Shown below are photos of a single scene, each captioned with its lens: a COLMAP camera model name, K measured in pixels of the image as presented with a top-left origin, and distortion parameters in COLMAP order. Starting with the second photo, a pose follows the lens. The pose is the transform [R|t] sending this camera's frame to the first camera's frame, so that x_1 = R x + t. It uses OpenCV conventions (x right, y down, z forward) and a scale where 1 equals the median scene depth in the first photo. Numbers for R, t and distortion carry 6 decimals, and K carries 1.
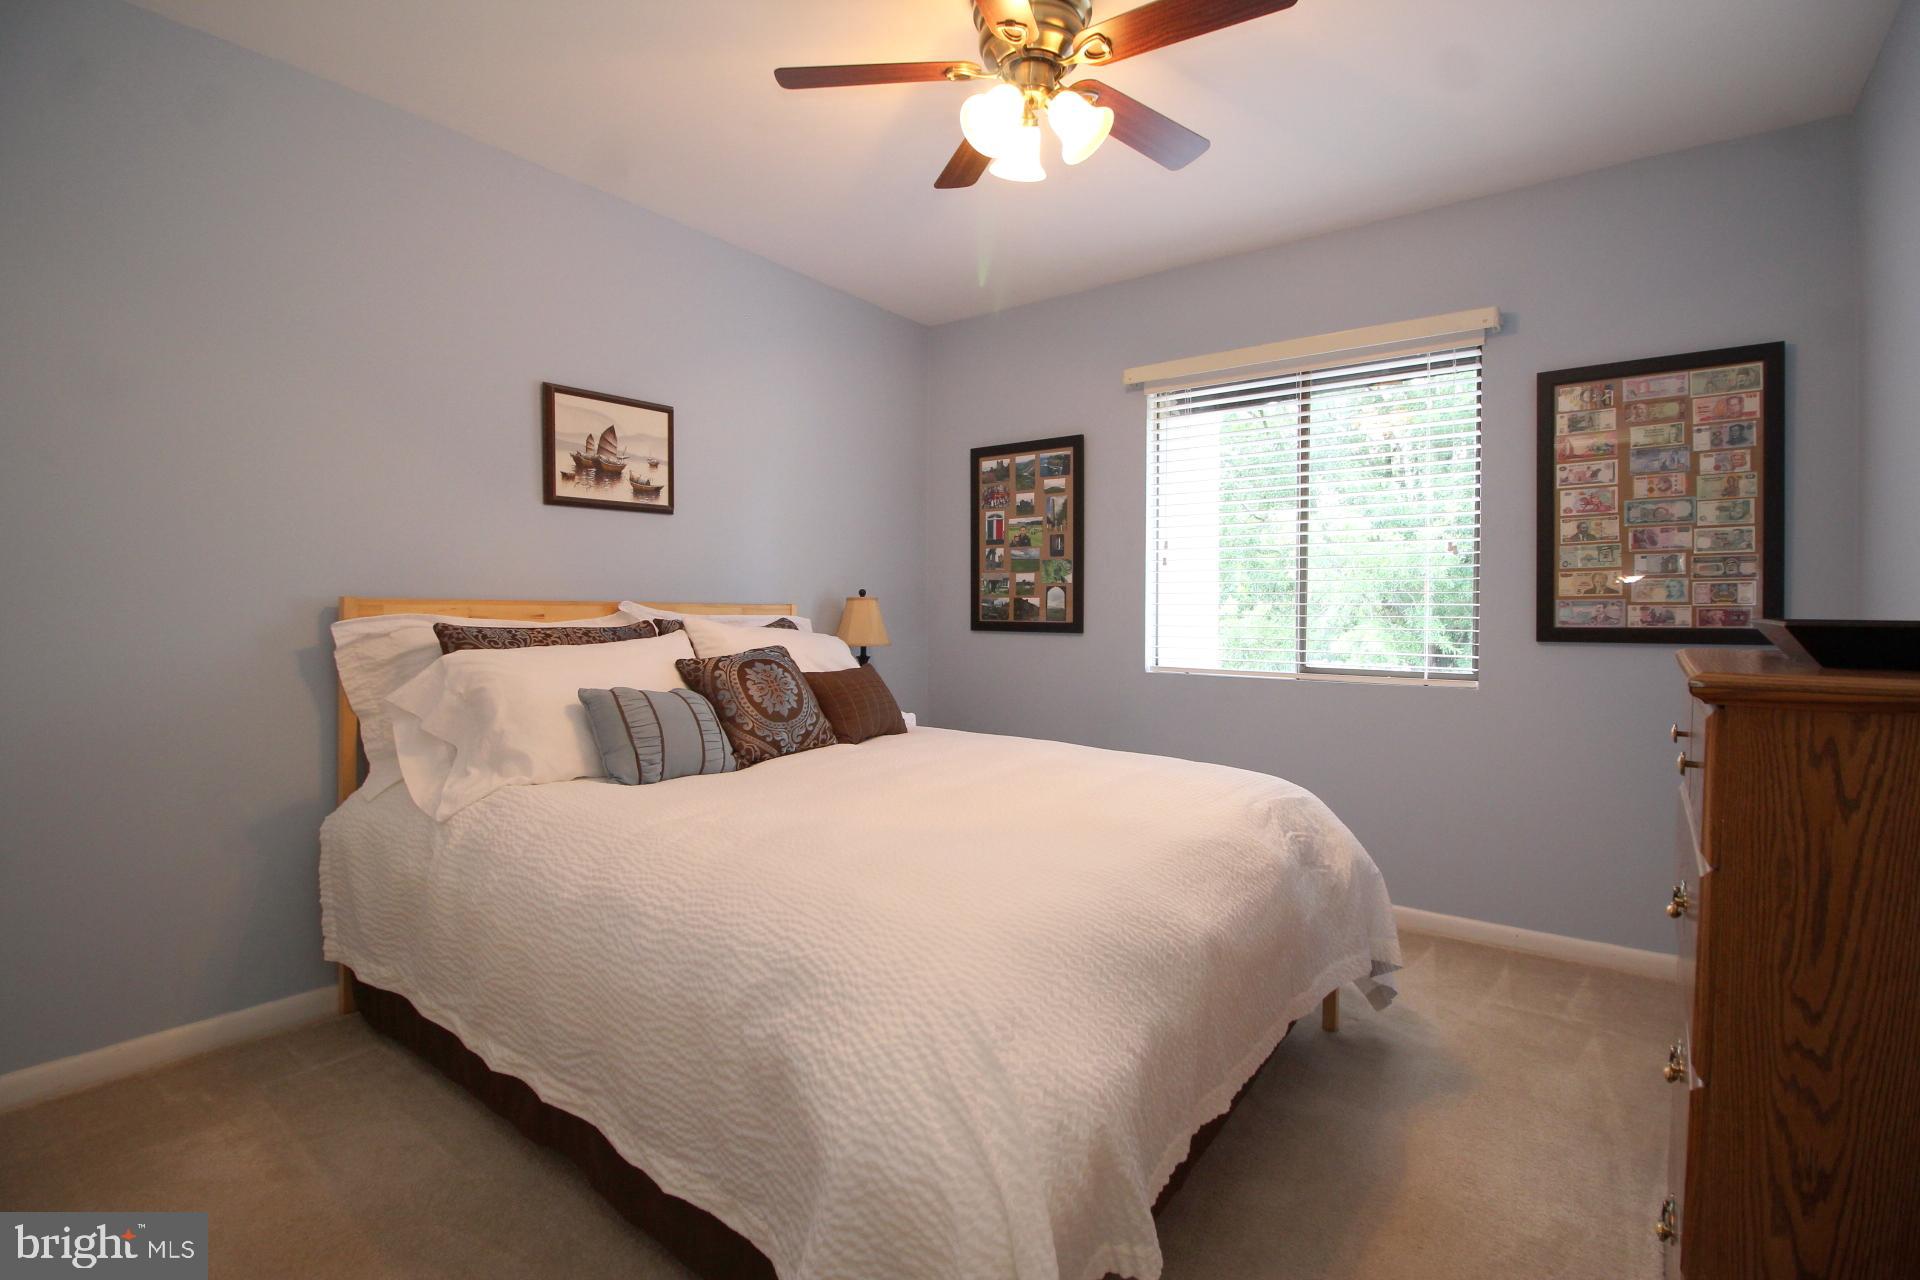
lens RADIAL K [[887.5, 0, 951.3], [0, 887.5, 628.9], [0, 0, 1]] dist [-0.010531, -0.004719]
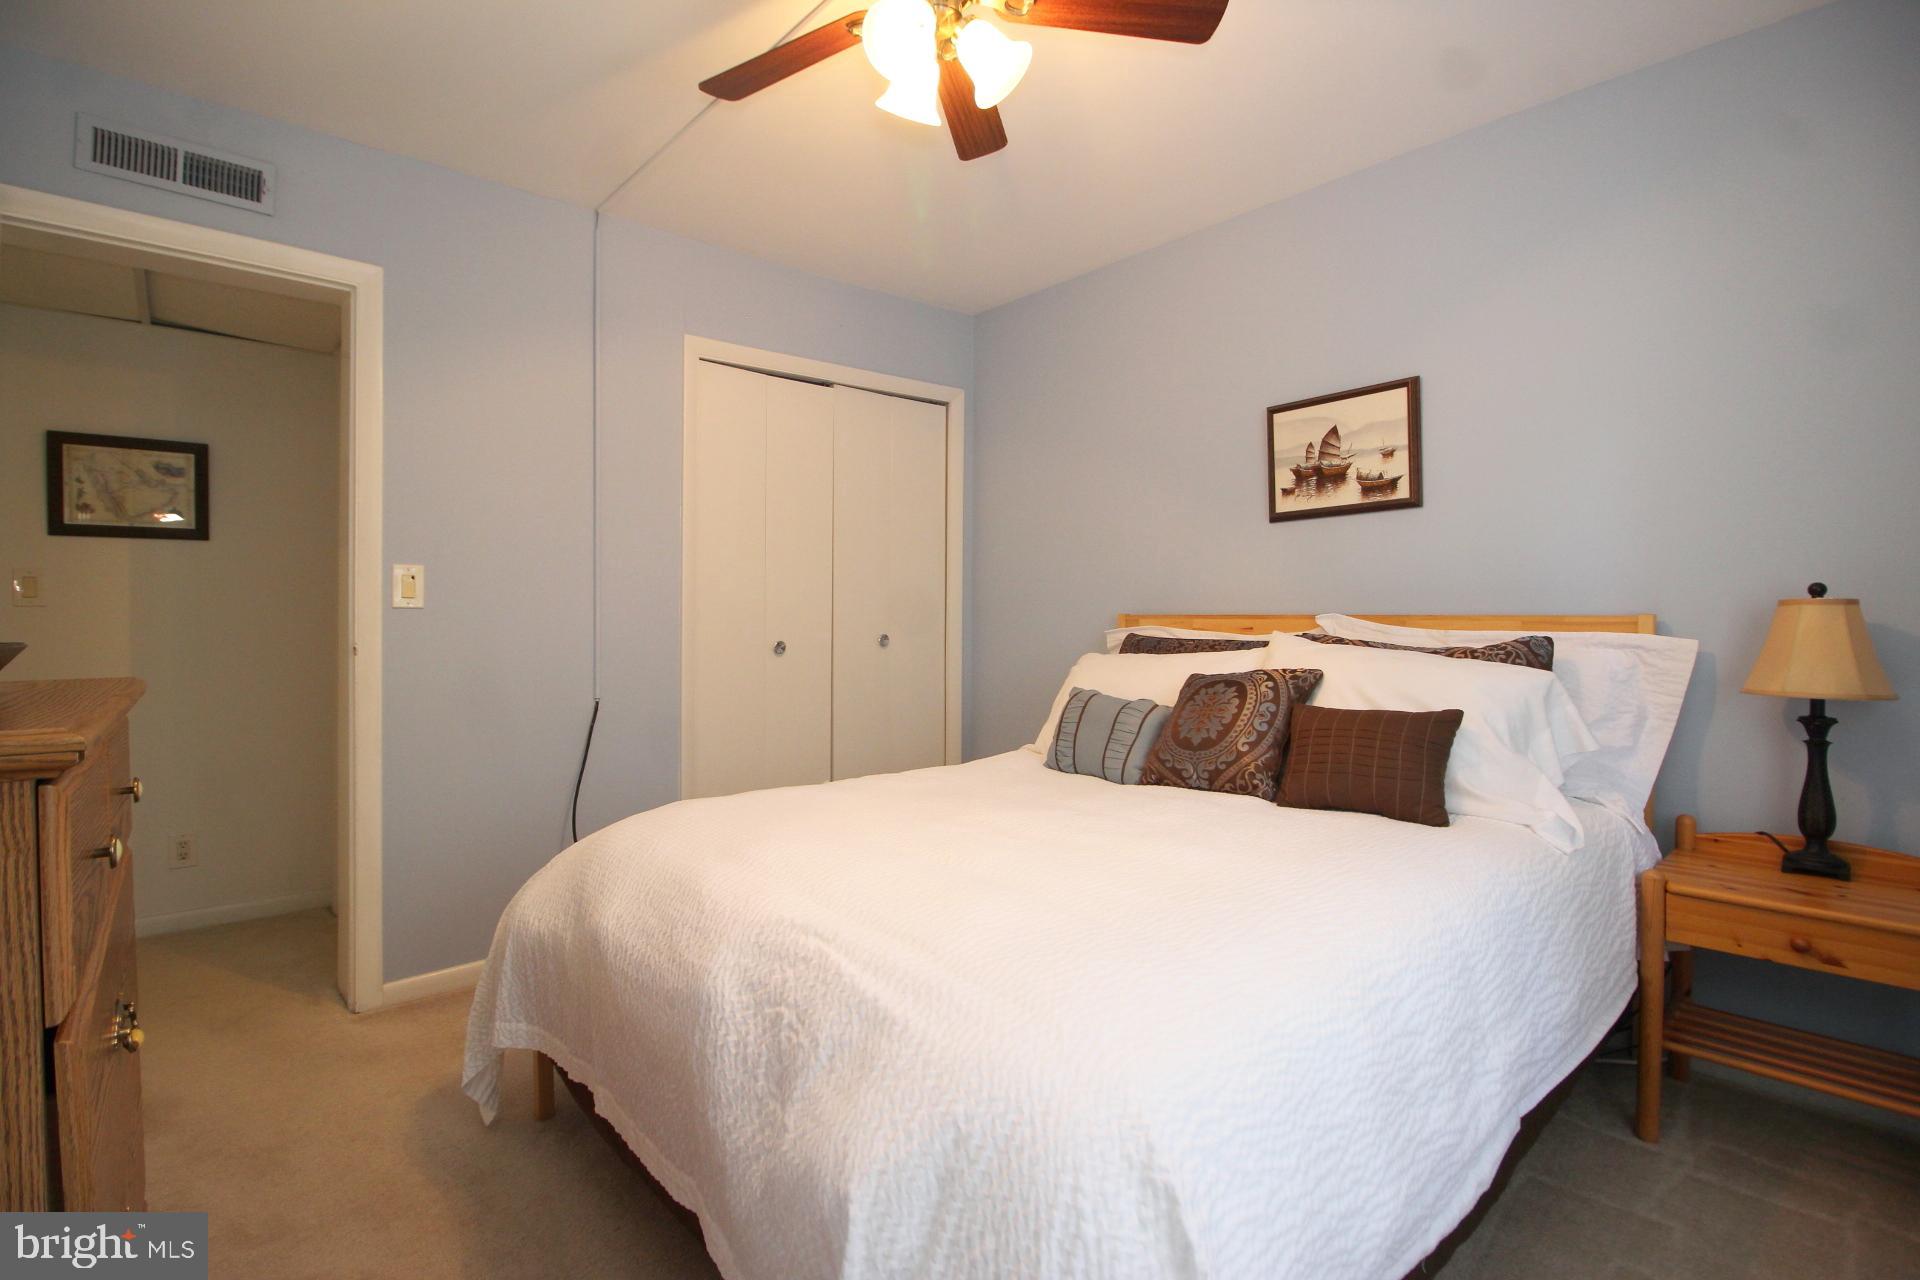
lens RADIAL K [[887.5, 0, 951.5], [0, 887.5, 634.8], [0, 0, 1]] dist [-0.010531, -0.004719]
pose [[-0.200128, 0.014421, -0.979664, 0.615632], [-0.021381, 0.999589, 0.019083, -0.019215], [0.979536, 0.024766, -0.199738, 0.800969]]
